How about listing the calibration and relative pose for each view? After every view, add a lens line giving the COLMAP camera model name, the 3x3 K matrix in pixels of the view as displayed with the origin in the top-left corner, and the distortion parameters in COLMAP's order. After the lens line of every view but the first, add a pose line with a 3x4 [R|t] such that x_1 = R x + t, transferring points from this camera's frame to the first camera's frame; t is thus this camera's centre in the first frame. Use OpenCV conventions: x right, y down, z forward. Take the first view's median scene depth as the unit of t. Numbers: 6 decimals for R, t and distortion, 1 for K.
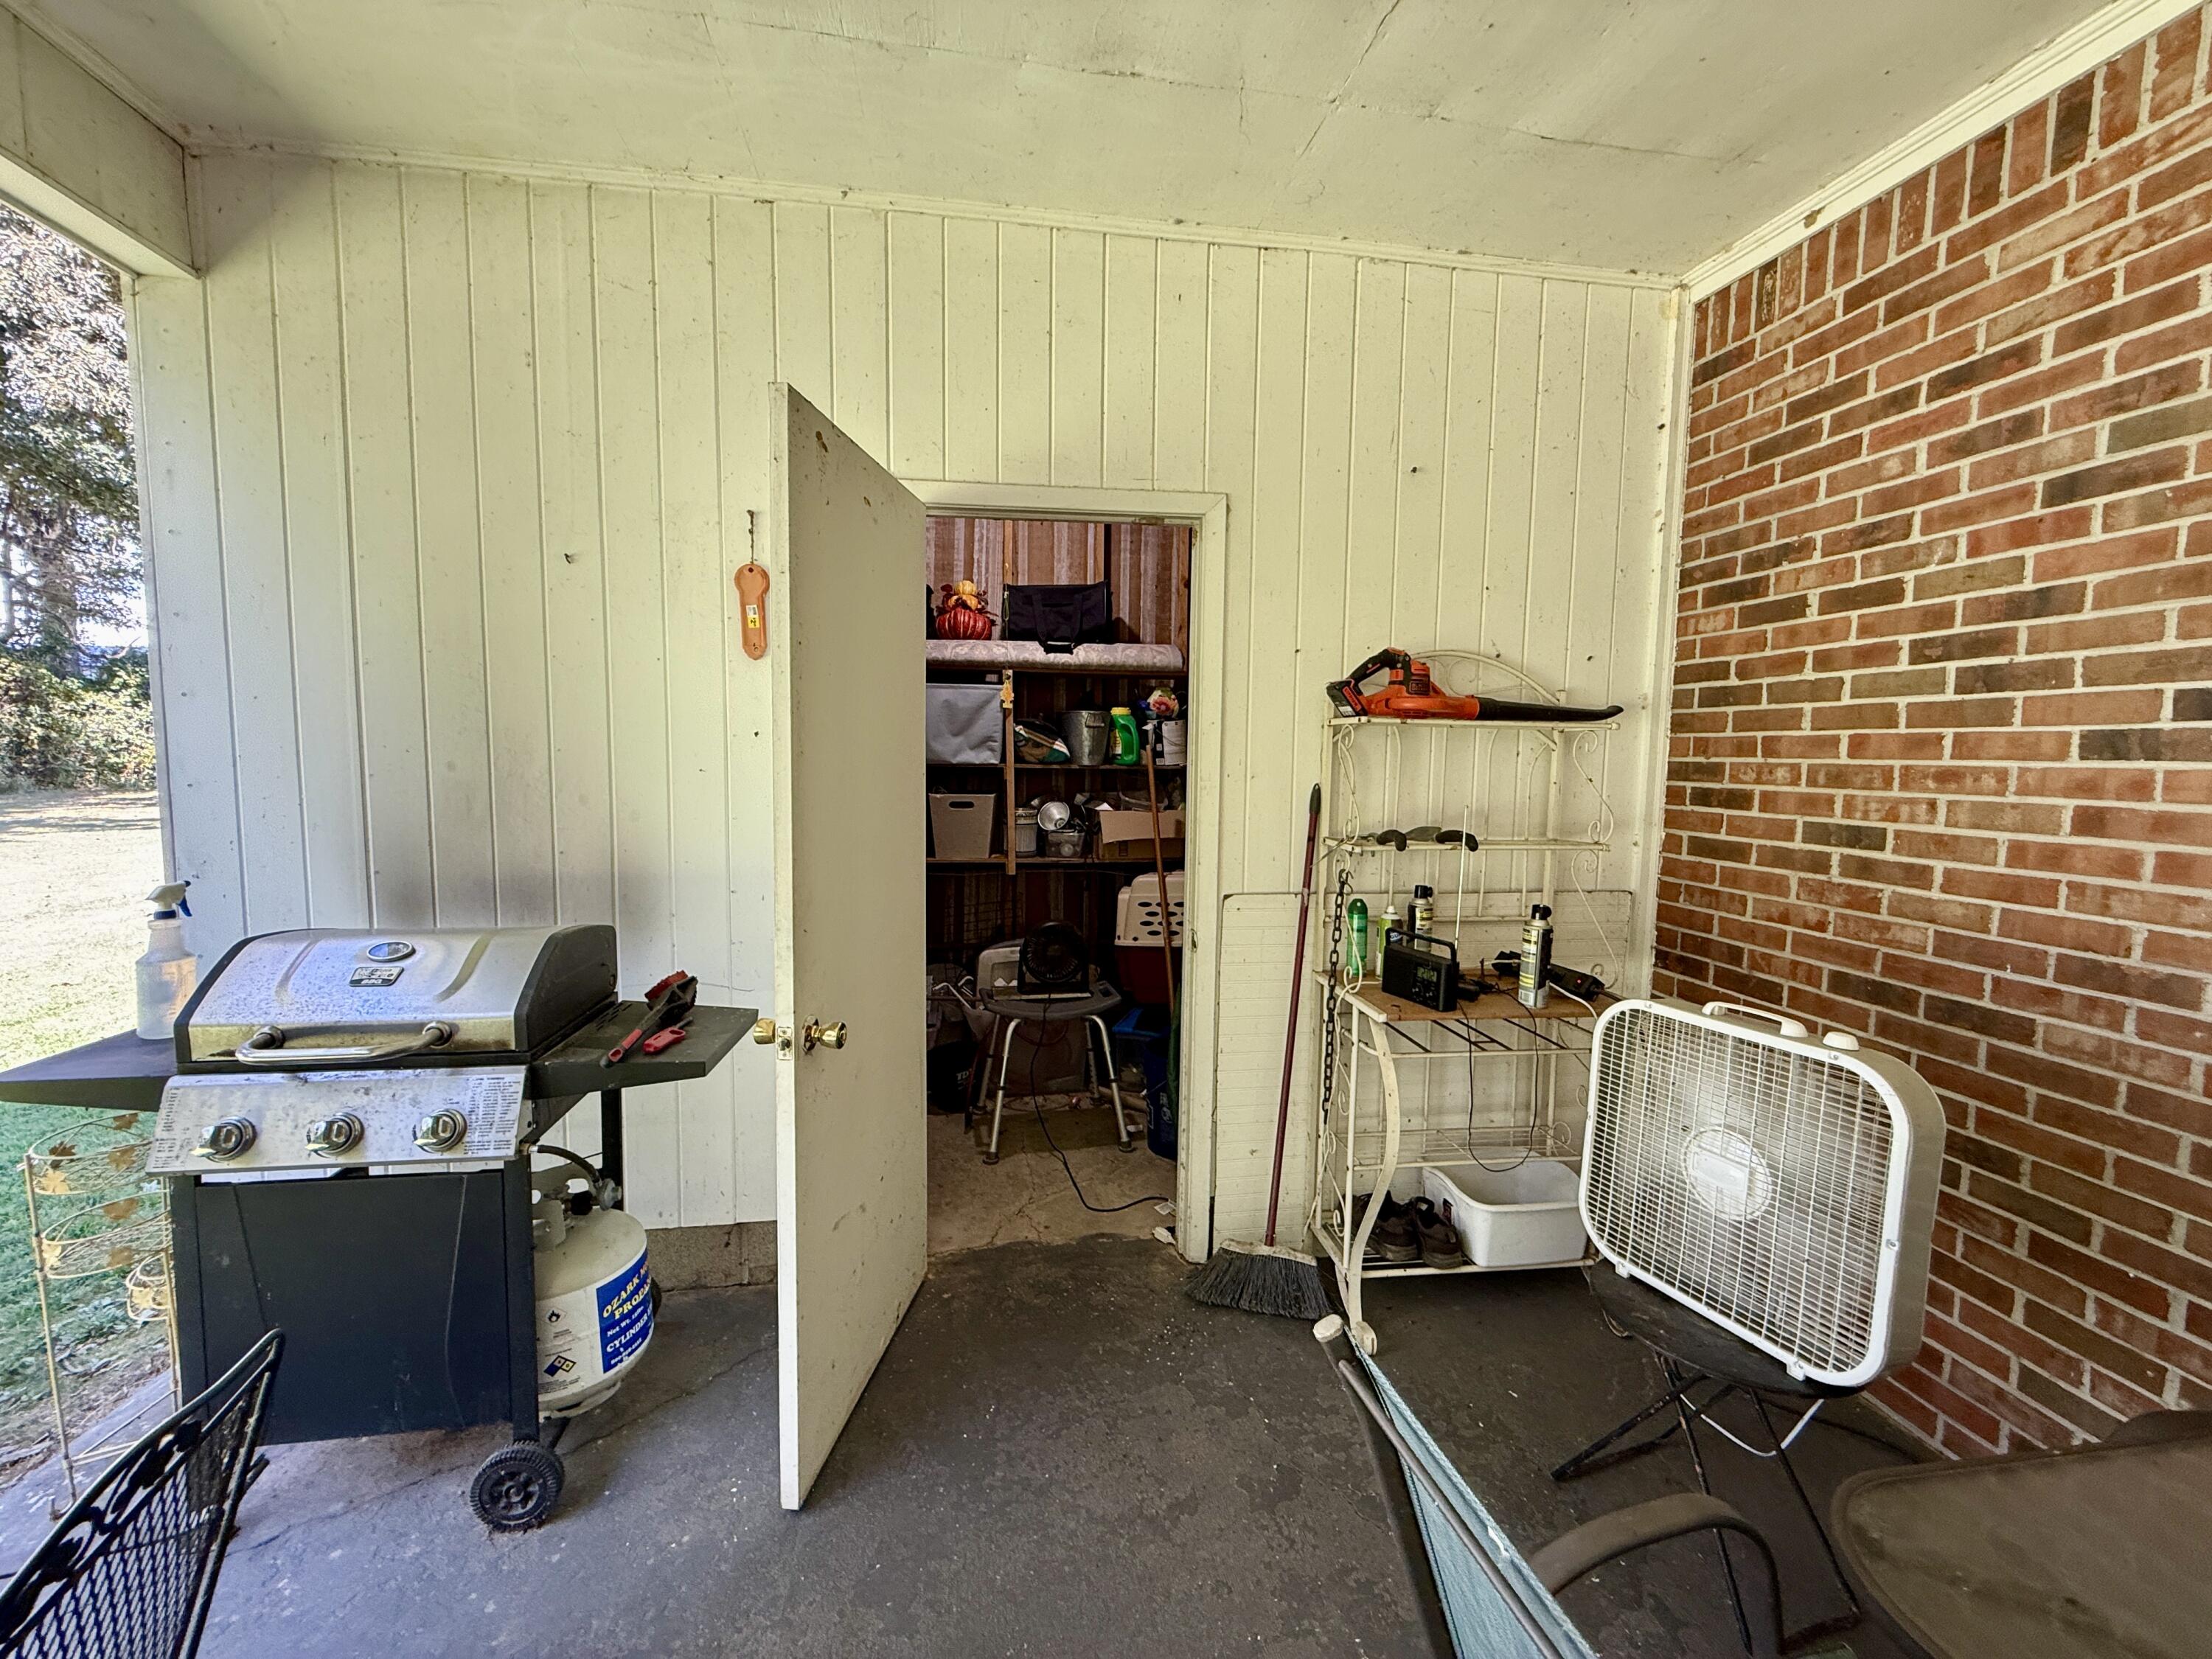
lens RADIAL K [[880.1, 0, 1100.3], [0, 880.1, 827.3], [0, 0, 1]] dist [0.000151, -0.000200]
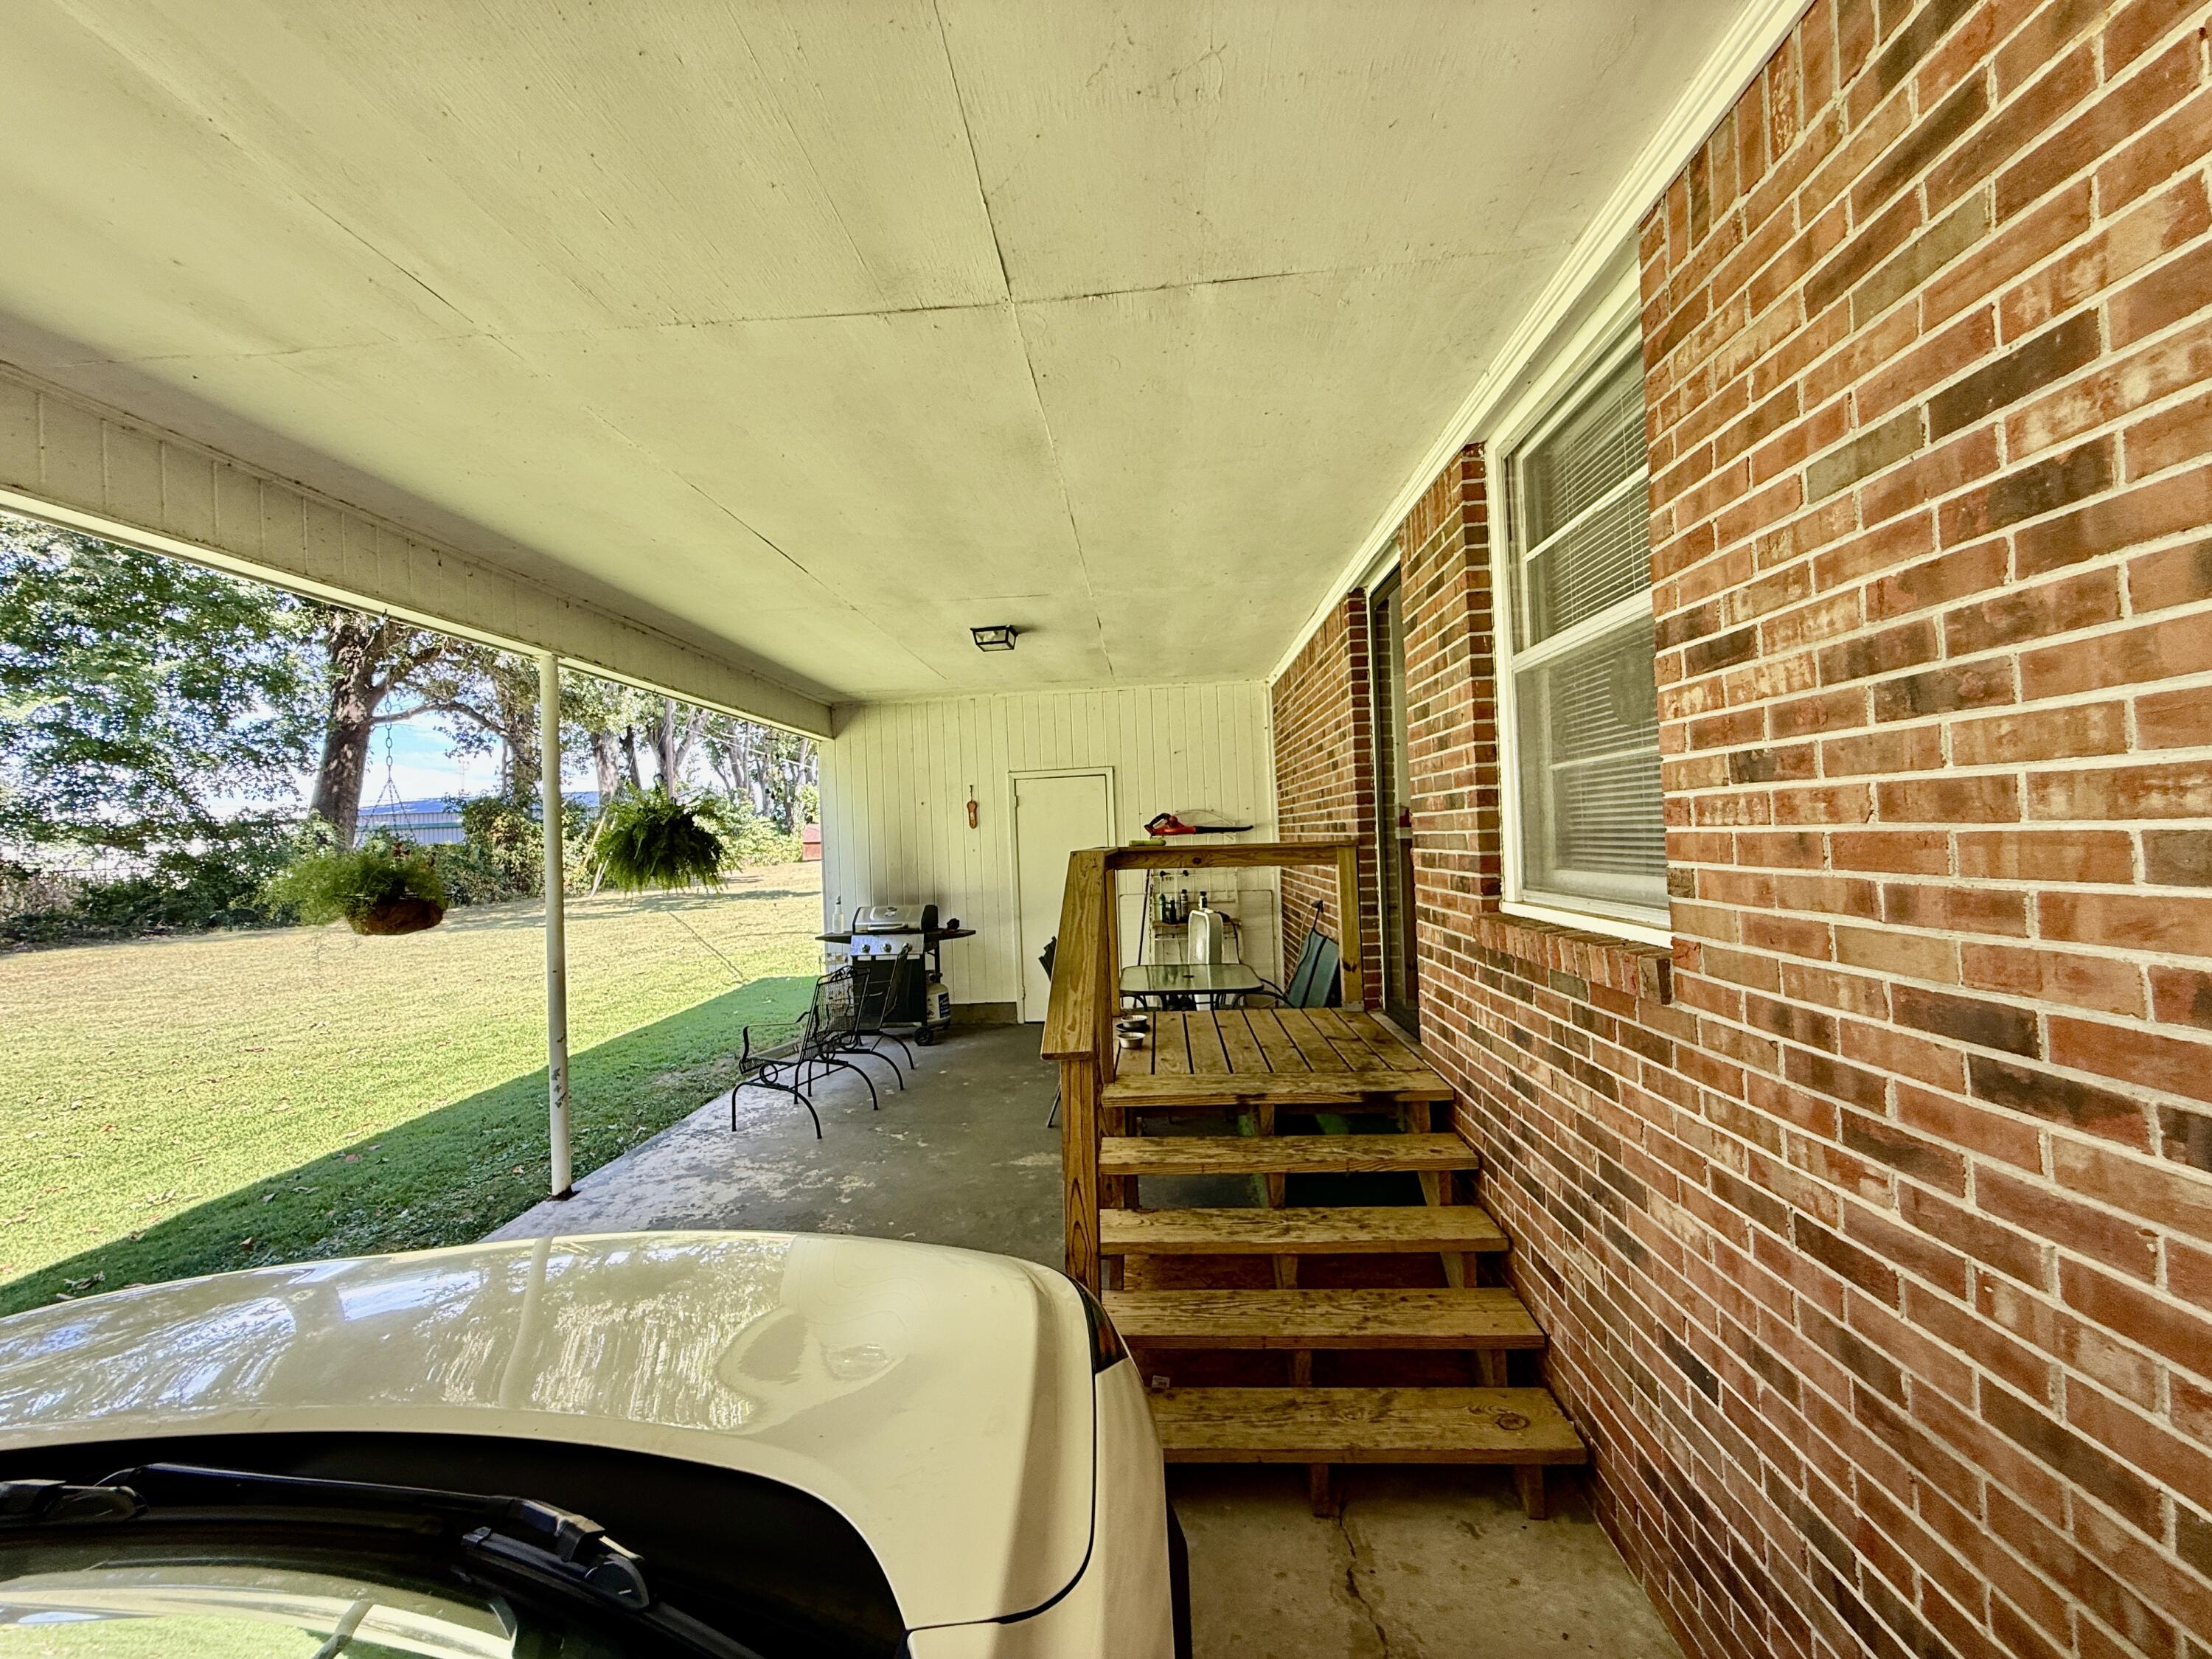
lens RADIAL K [[880.1, 0, 1101.5], [0, 880.1, 830.3], [0, 0, 1]] dist [0.000151, -0.000200]
pose [[0.973695, -0.054920, -0.221137, 0.934282], [0.035102, 0.995087, -0.092576, 0.163236], [0.225135, 0.082378, 0.970839, -2.422828]]
